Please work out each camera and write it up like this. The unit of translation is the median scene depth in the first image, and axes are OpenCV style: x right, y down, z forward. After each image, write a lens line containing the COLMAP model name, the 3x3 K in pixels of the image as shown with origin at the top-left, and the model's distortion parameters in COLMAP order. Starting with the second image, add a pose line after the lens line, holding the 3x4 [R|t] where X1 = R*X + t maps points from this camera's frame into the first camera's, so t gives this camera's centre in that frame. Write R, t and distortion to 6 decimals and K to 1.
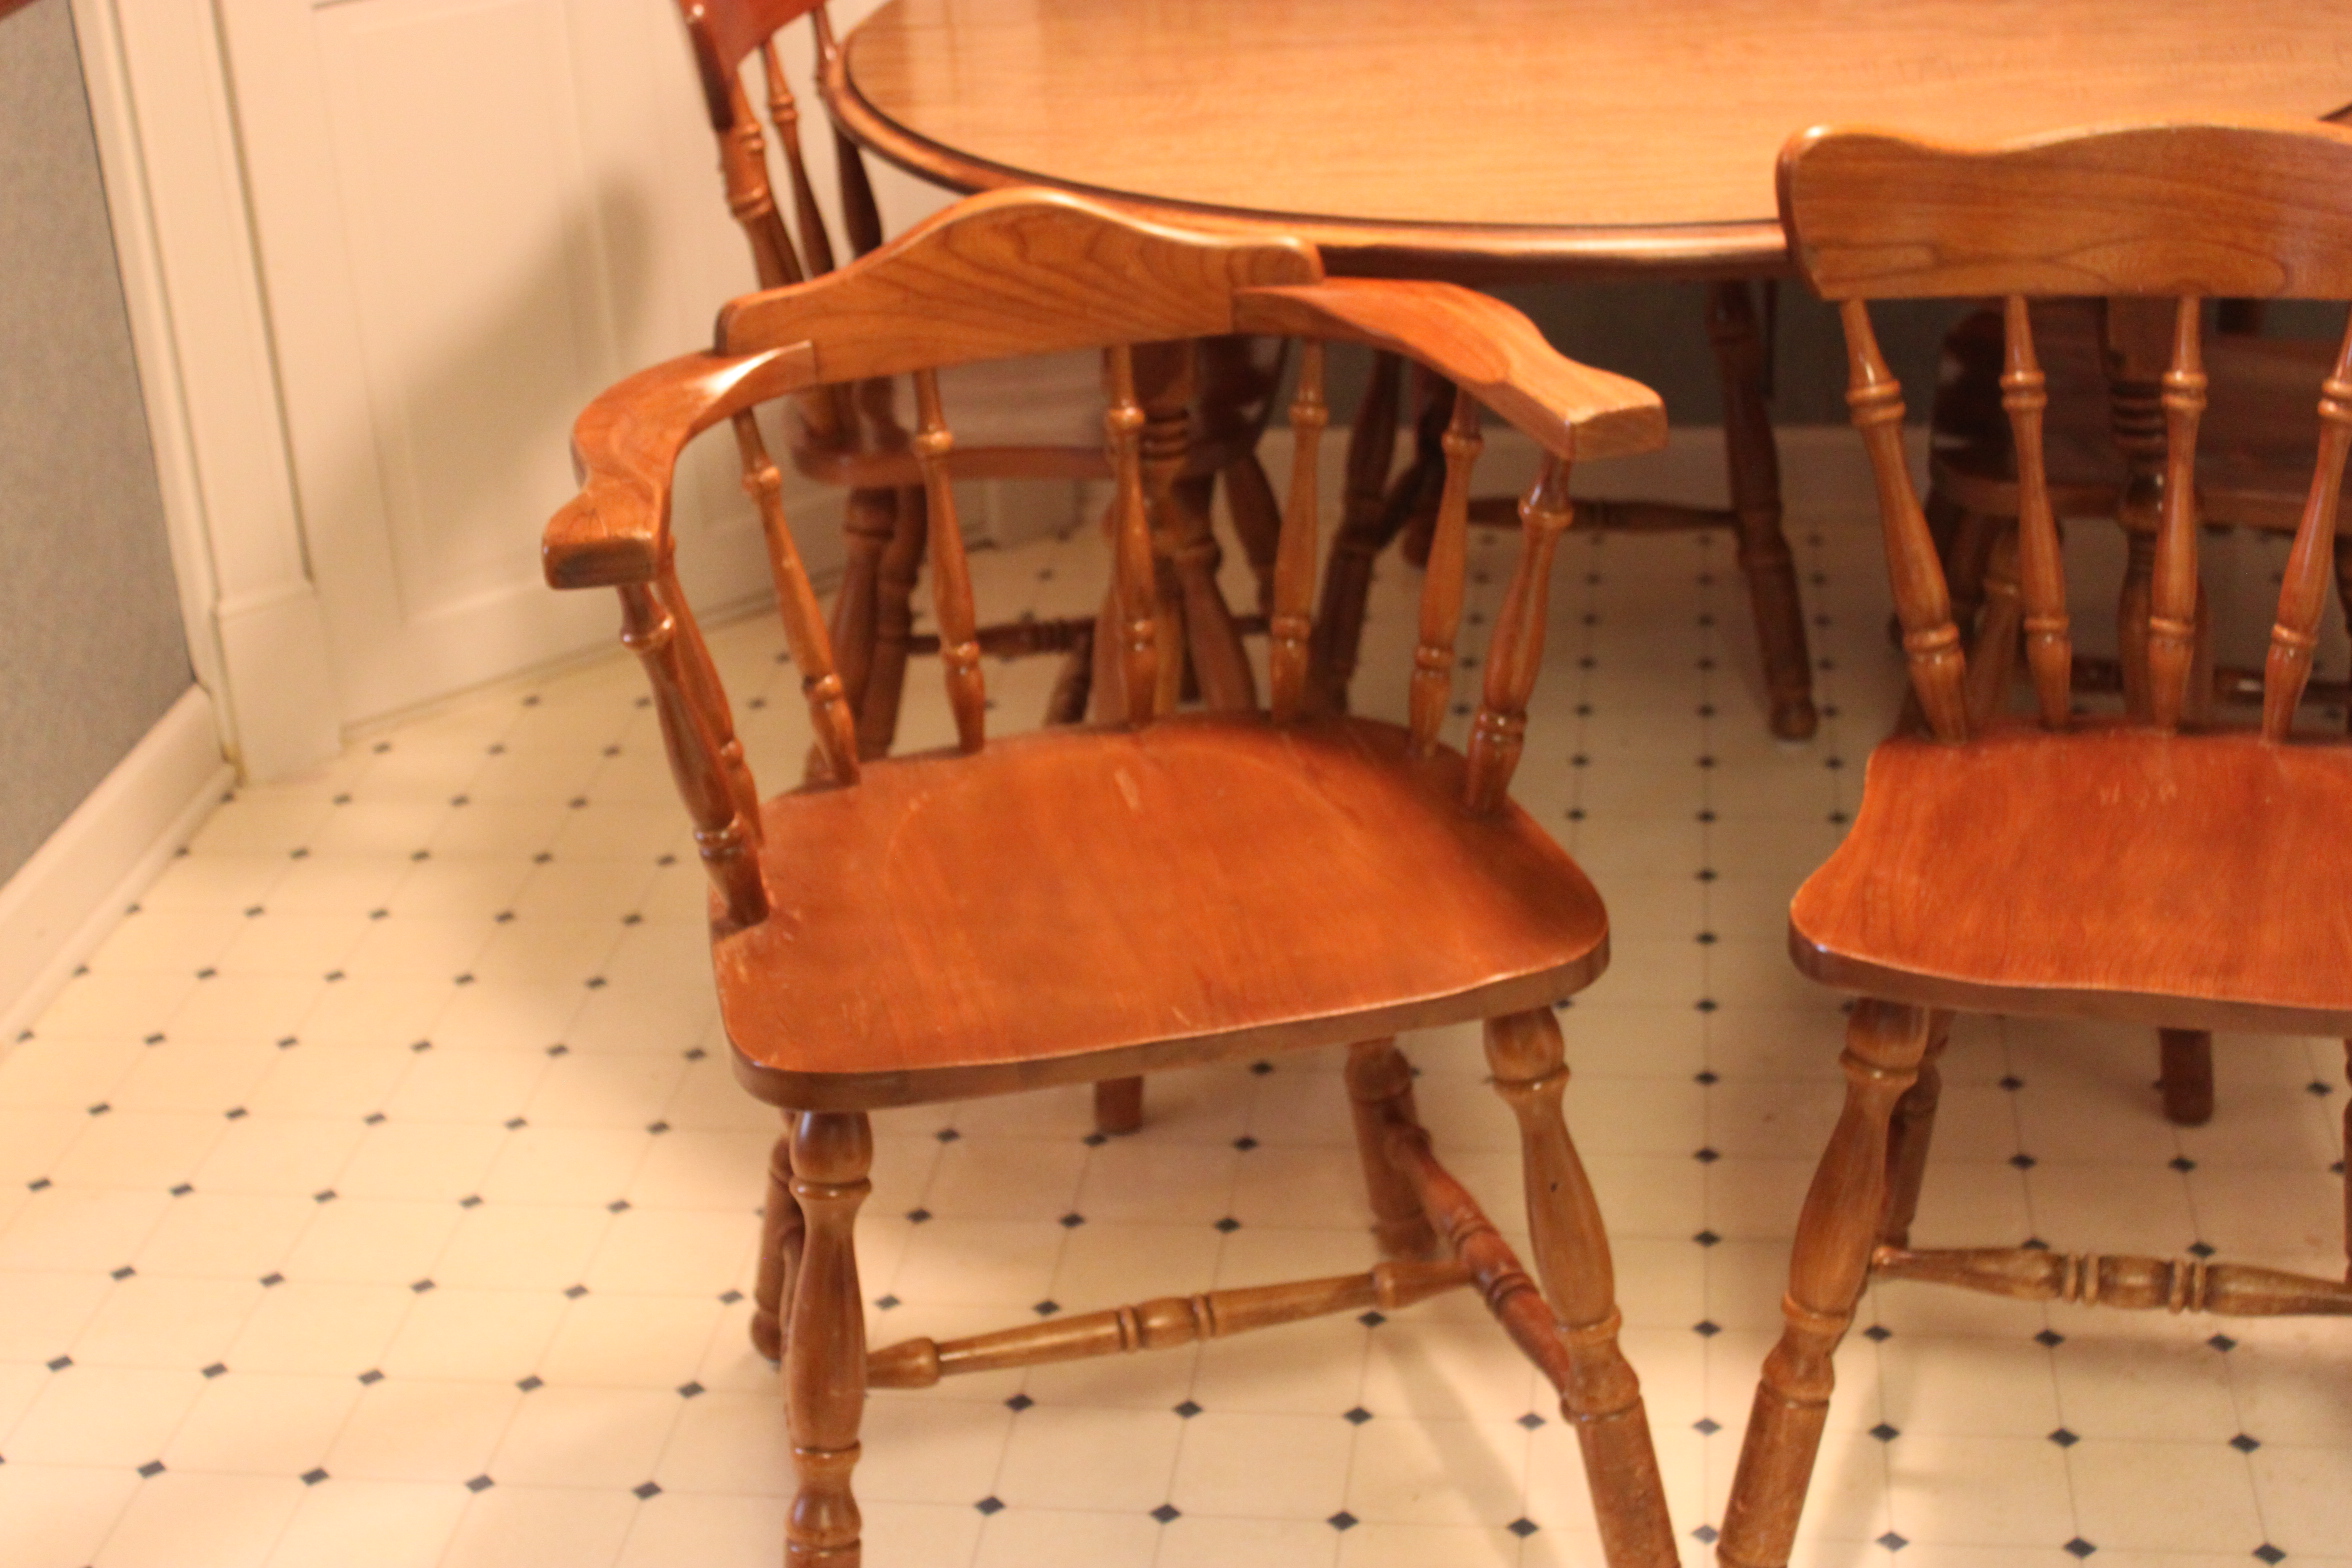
lens RADIAL K [[3647.3, 0, 1182.7], [0, 3647.3, 792.8], [0, 0, 1]] dist [-0.034847, 0.137782]
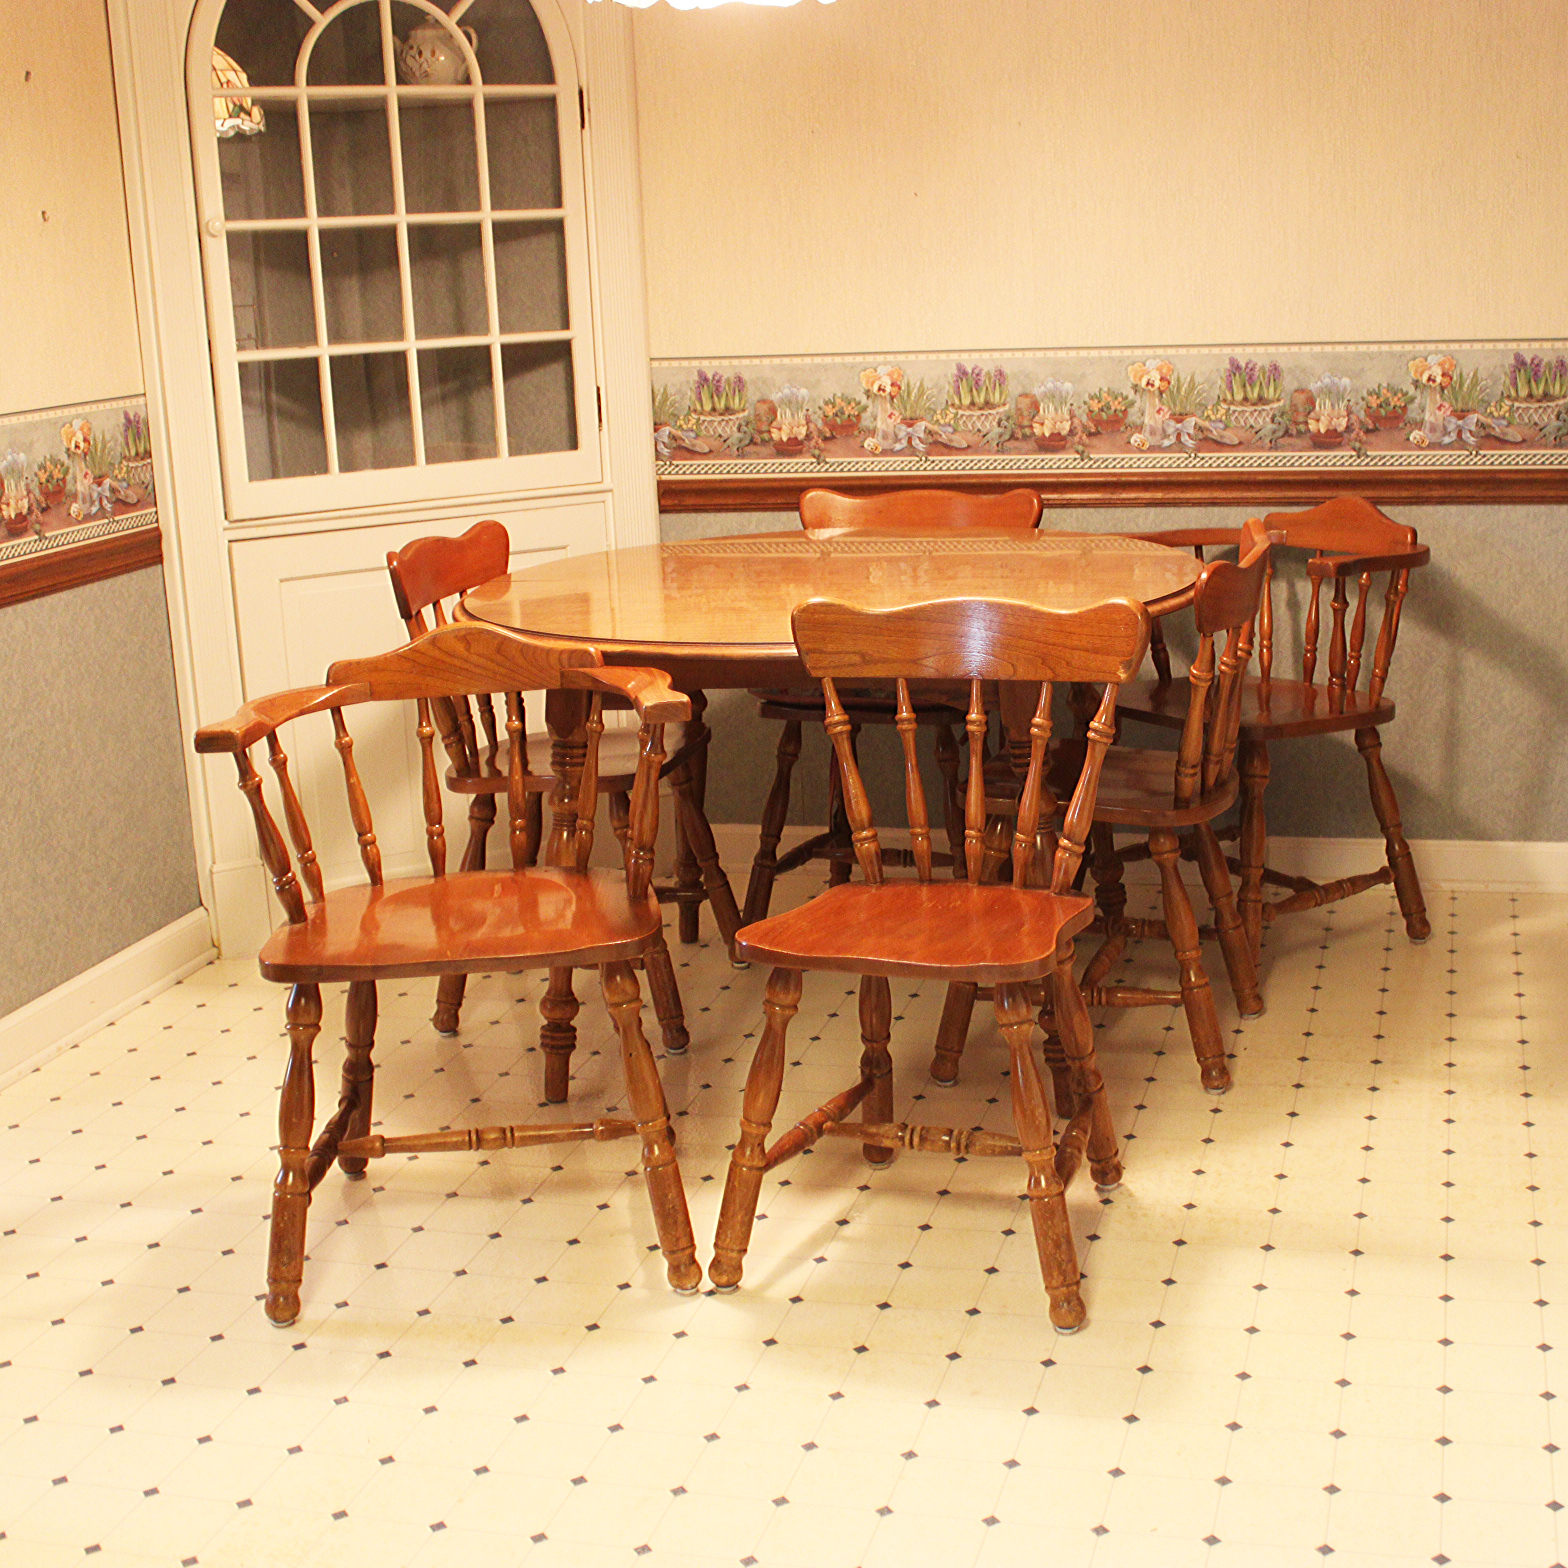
lens RADIAL K [[2176.9, 0, 785.7], [0, 2176.9, 709.7], [0, 0, 1]] dist [-0.089900, -0.100163]
pose [[0.993904, 0.034907, -0.104579, 0.295322], [-0.055663, 0.977660, -0.202690, 0.150287], [0.095167, 0.207275, 0.973643, -0.275982]]
